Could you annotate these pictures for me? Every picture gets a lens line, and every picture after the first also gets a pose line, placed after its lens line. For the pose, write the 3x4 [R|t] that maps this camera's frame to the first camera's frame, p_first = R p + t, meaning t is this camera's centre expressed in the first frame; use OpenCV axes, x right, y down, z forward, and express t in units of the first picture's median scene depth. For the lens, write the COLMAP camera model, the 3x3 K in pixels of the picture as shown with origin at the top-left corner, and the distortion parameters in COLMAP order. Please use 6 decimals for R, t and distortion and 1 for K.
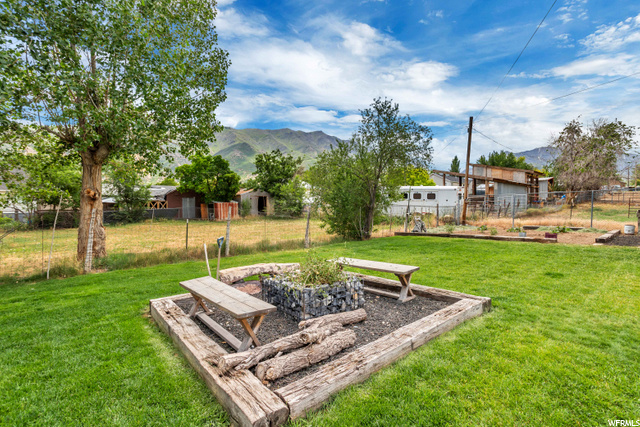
lens RADIAL K [[324.0, 0, 320.0], [0, 324.0, 213.5], [0, 0, 1]] dist [0.001943, 0.002046]
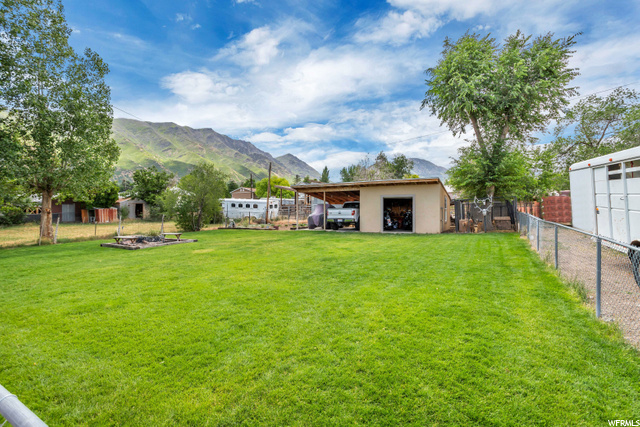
lens RADIAL K [[324.0, 0, 320.0], [0, 324.0, 213.5], [0, 0, 1]] dist [0.001943, 0.002046]
pose [[0.946935, -0.002524, 0.321416, 0.086692], [0.004330, 0.999979, -0.004904, -0.005305], [-0.321397, 0.006035, 0.946925, -0.443065]]
